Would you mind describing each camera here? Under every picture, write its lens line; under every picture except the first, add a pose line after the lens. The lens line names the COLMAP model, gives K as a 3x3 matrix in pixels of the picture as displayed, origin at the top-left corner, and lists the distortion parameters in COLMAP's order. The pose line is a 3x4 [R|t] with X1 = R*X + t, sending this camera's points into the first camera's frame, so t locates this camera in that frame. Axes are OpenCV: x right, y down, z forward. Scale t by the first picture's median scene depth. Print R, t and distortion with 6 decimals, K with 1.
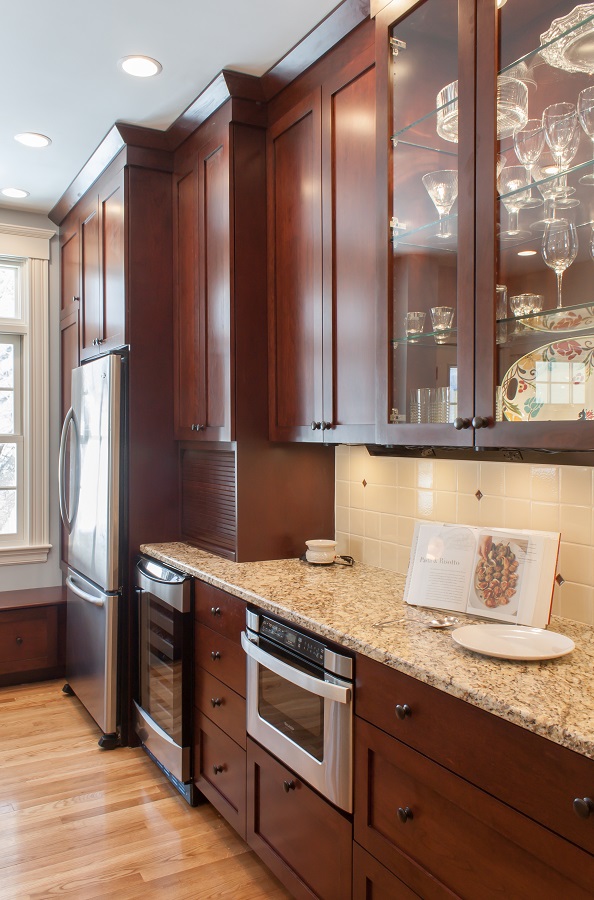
lens RADIAL K [[731.7, 0, 293.1], [0, 731.7, 443.3], [0, 0, 1]] dist [-0.007524, 0.005050]
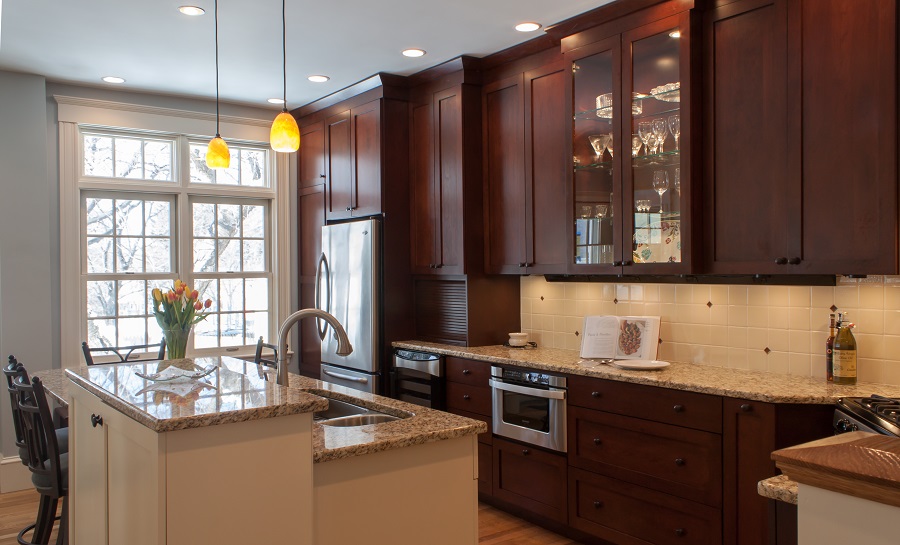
lens RADIAL K [[761.3, 0, 452.1], [0, 761.3, 271.1], [0, 0, 1]] dist [0.018517, 0.000651]
pose [[0.992153, -0.009164, 0.124697, -0.361637], [0.010478, 0.999896, -0.009890, 0.007921], [-0.124593, 0.011119, 0.992146, -0.789772]]
